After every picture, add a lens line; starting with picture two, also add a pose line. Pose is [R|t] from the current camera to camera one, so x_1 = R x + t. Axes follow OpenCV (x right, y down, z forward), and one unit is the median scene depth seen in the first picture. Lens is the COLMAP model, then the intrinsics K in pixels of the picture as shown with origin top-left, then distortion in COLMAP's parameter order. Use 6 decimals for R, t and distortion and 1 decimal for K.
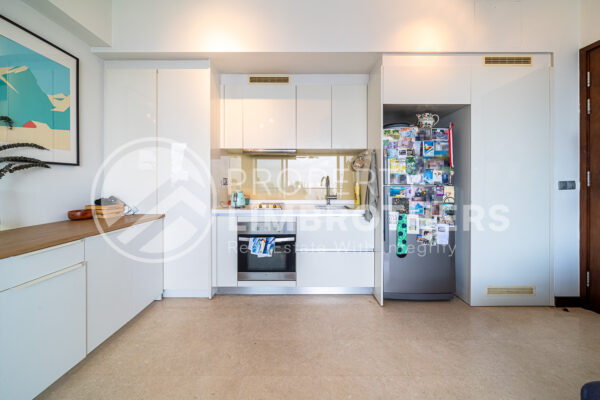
lens RADIAL K [[235.3, 0, 299.1], [0, 235.3, 184.7], [0, 0, 1]] dist [-0.001111, -0.000186]
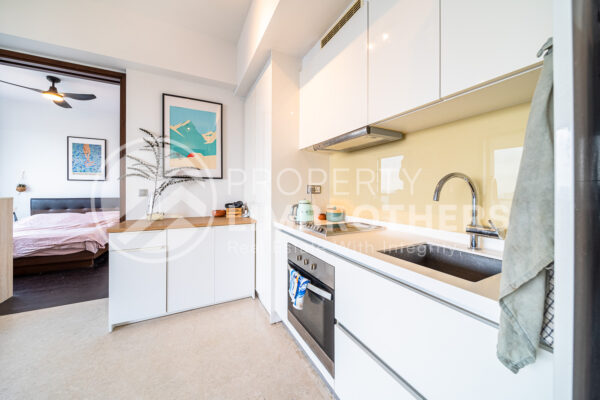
lens RADIAL K [[213.0, 0, 300.5], [0, 213.0, 195.2], [0, 0, 1]] dist [-0.000248, -0.000045]
pose [[0.458444, 0.012696, -0.888632, 0.436608], [-0.009475, 0.999911, 0.009397, -0.000092], [0.888673, 0.004112, 0.458524, 0.853442]]
